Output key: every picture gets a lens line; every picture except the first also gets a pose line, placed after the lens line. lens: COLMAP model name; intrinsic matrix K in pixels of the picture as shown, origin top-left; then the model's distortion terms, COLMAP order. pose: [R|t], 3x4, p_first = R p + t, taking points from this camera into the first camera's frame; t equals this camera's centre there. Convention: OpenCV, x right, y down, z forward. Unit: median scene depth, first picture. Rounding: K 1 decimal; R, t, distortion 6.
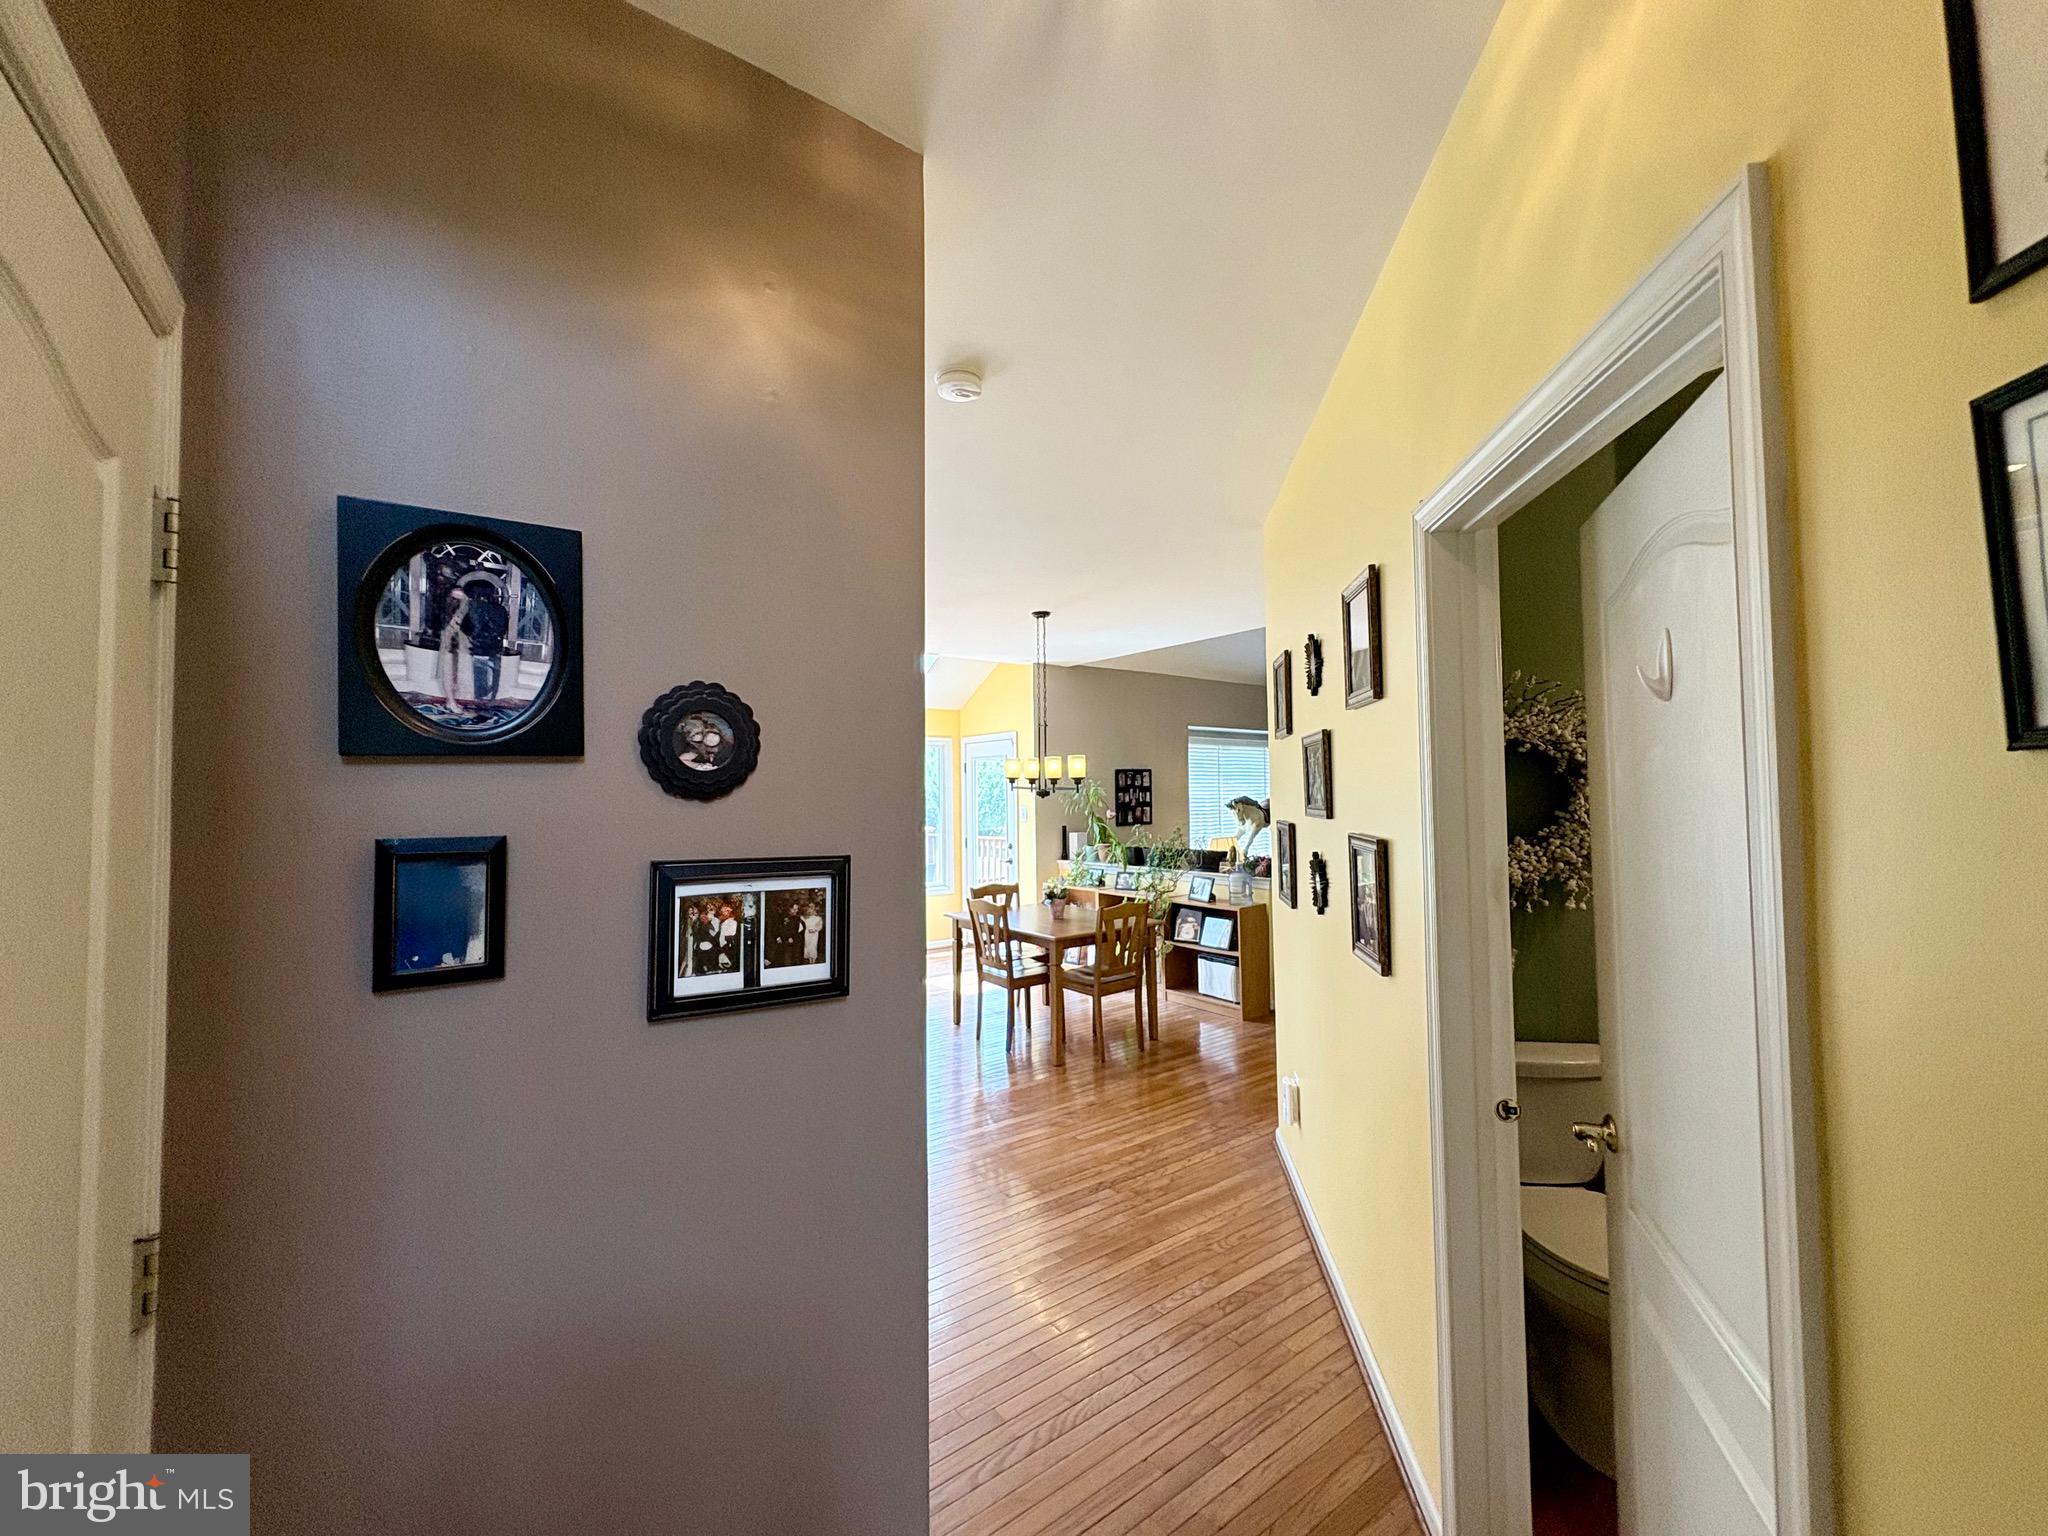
lens RADIAL K [[814.0, 0, 1024.0], [0, 814.0, 768.0], [0, 0, 1]] dist [-0.000480, -0.000139]
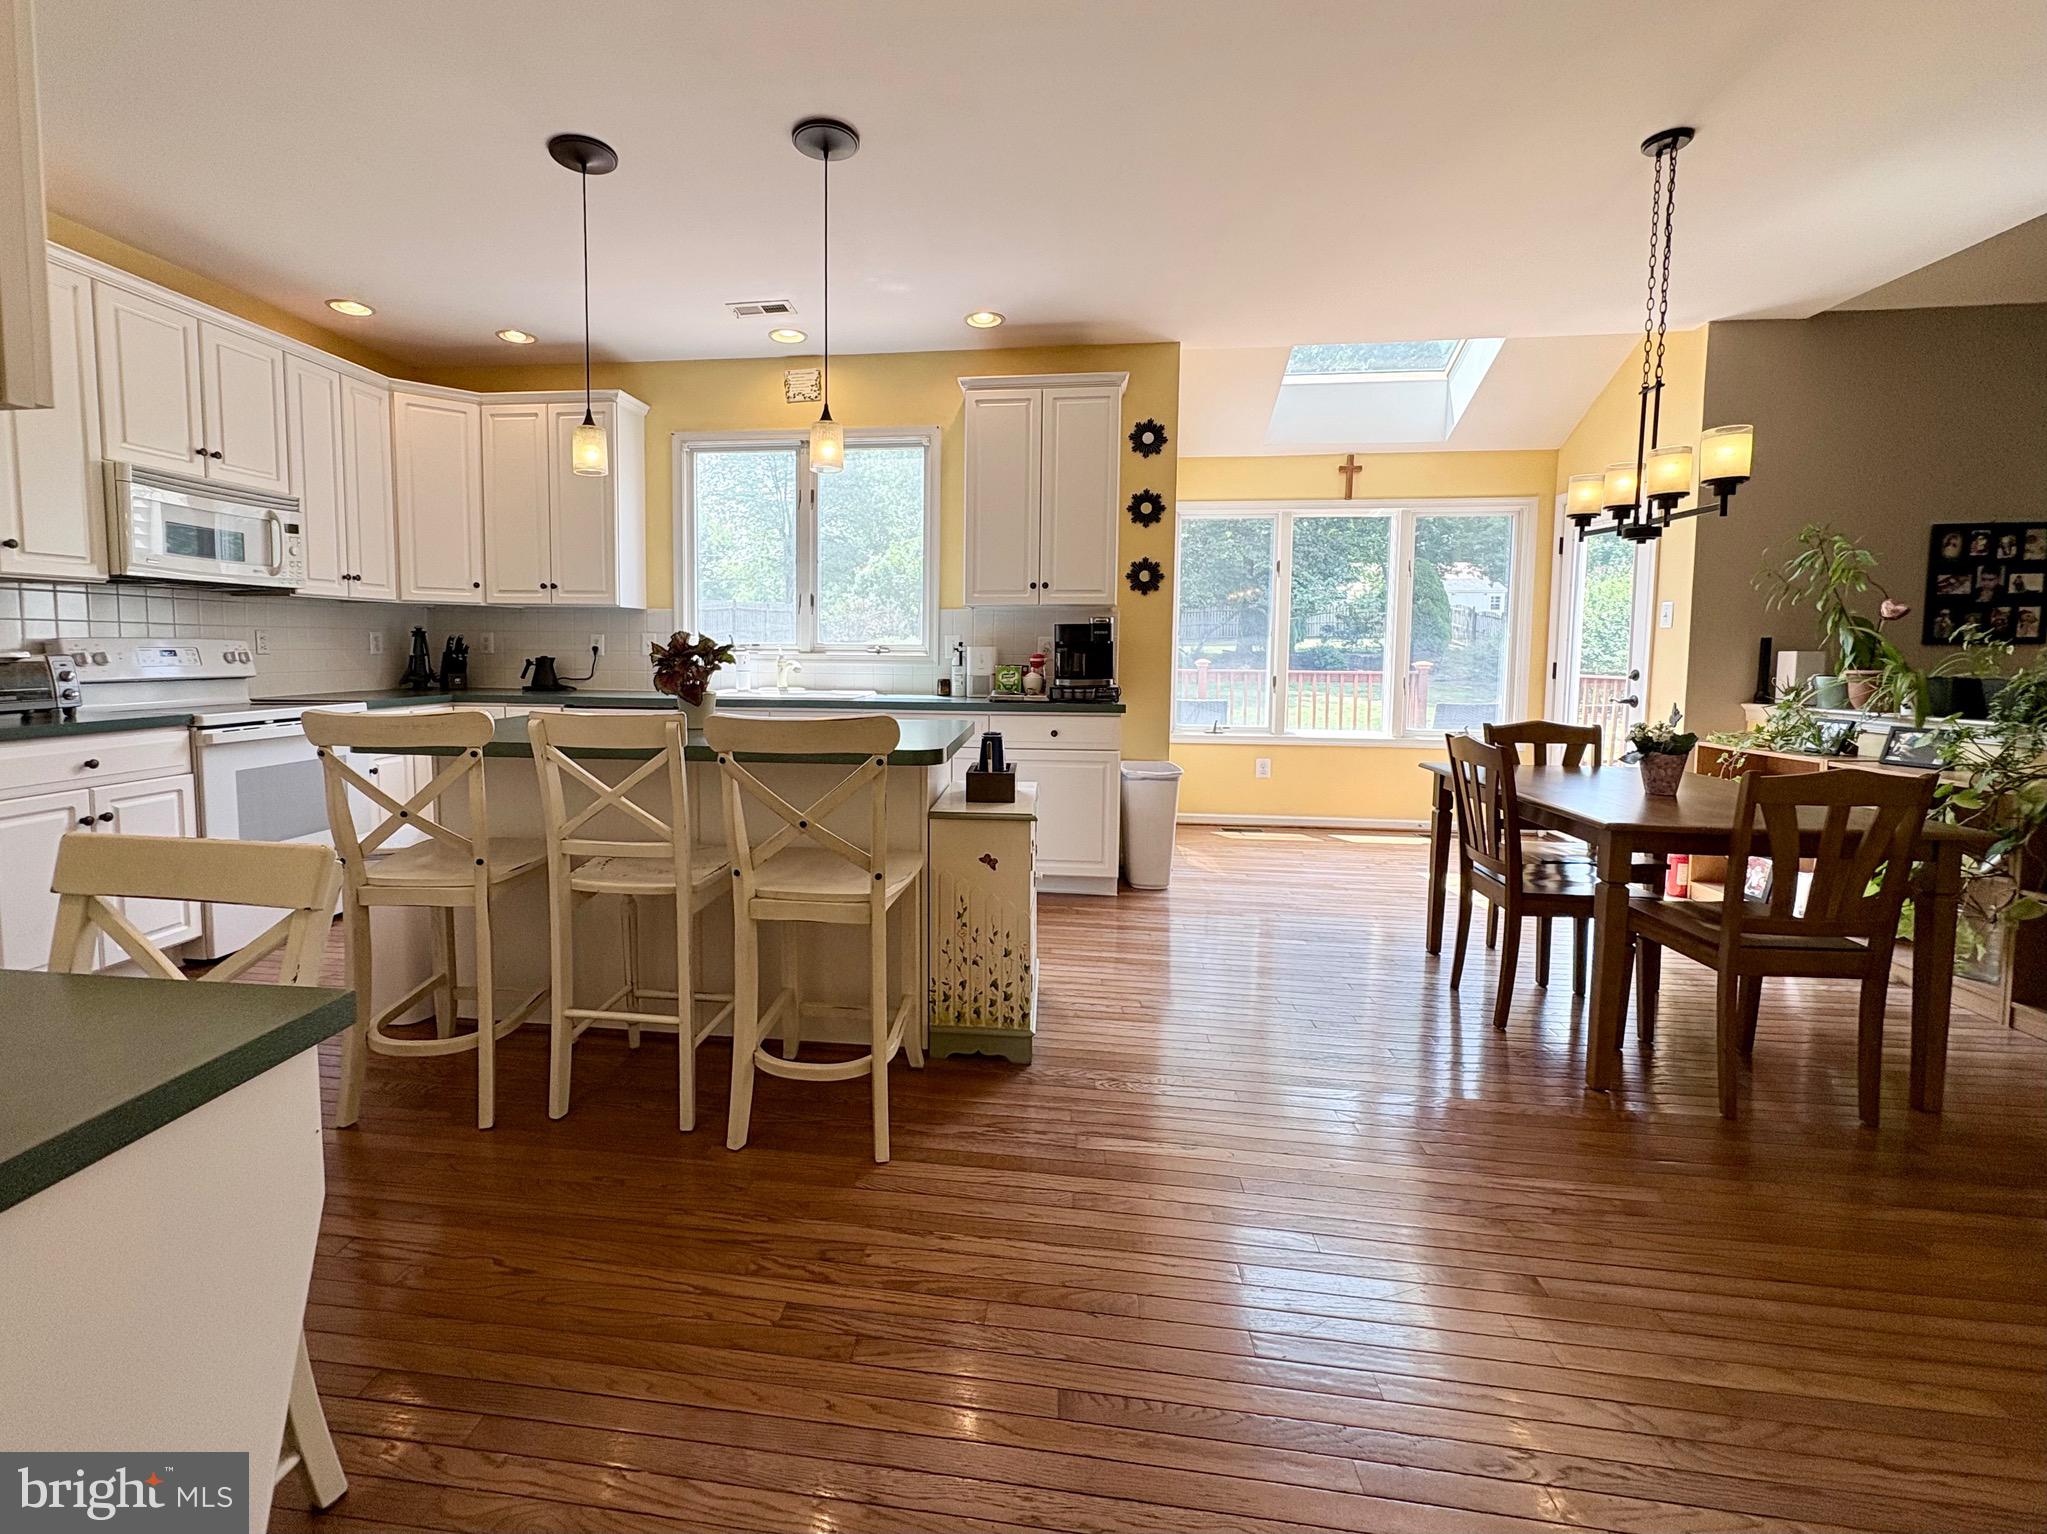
lens RADIAL K [[877.8, 0, 951.6], [0, 877.8, 711.7], [0, 0, 1]] dist [-0.001359, -0.000387]
pose [[0.714087, 0.066295, -0.696911, 0.088336], [0.008302, 0.994634, 0.103123, 0.070384], [0.700008, -0.079424, 0.709705, 0.303283]]
